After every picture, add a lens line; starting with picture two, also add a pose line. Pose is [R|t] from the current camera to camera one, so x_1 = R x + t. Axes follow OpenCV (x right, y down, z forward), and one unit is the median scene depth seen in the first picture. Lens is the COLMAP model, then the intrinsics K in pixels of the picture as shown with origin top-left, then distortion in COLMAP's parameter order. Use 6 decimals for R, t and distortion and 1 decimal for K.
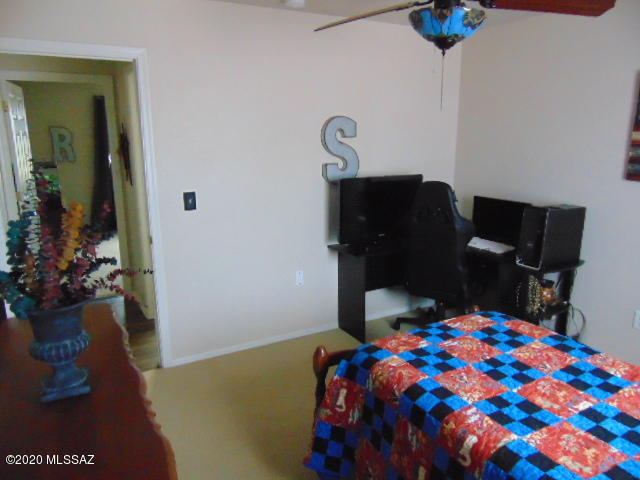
lens RADIAL K [[478.6, 0, 320.1], [0, 478.6, 238.4], [0, 0, 1]] dist [-0.047669, 0.099905]
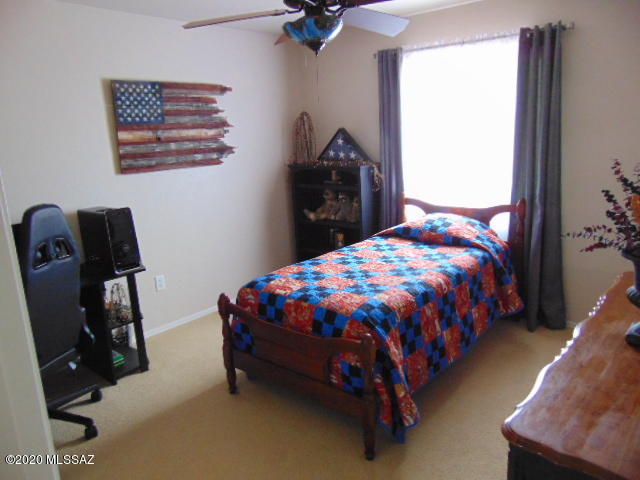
lens RADIAL K [[478.6, 0, 320.1], [0, 478.6, 238.4], [0, 0, 1]] dist [-0.047669, 0.099905]
pose [[-0.348589, -0.192035, 0.917392, -0.874524], [0.247985, 0.925008, 0.287859, -0.278970], [-0.903874, 0.327844, -0.274826, 1.363686]]
